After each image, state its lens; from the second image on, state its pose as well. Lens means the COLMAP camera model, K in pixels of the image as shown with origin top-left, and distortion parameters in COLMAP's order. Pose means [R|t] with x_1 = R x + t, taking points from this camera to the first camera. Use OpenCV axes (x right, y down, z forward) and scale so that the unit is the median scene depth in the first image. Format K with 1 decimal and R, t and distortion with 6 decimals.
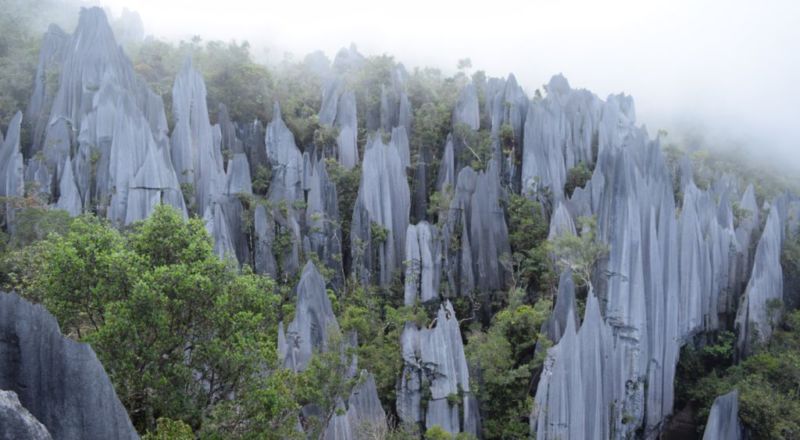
lens RADIAL K [[645.0, 0, 395.6], [0, 645.0, 208.9], [0, 0, 1]] dist [-0.096114, 0.019585]
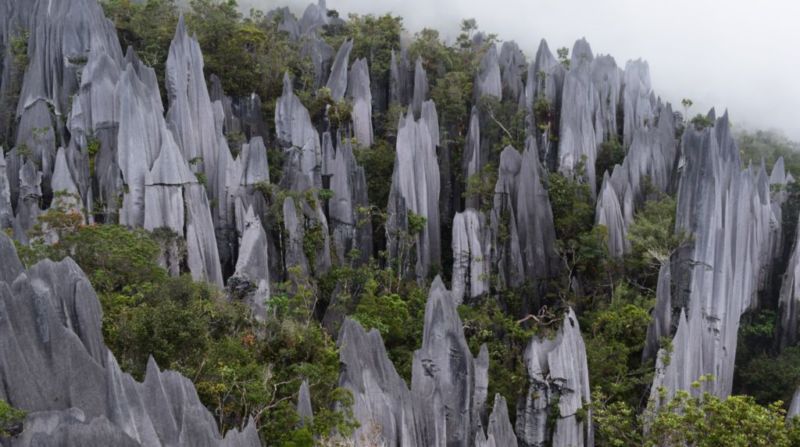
lens RADIAL K [[677.7, 0, 385.2], [0, 677.7, 241.0], [0, 0, 1]] dist [-0.092940, 0.014838]
pose [[0.989216, -0.042468, 0.140171, -0.206810], [0.027405, 0.993806, 0.107697, -0.040253], [-0.143877, -0.102695, 0.984253, 0.082809]]
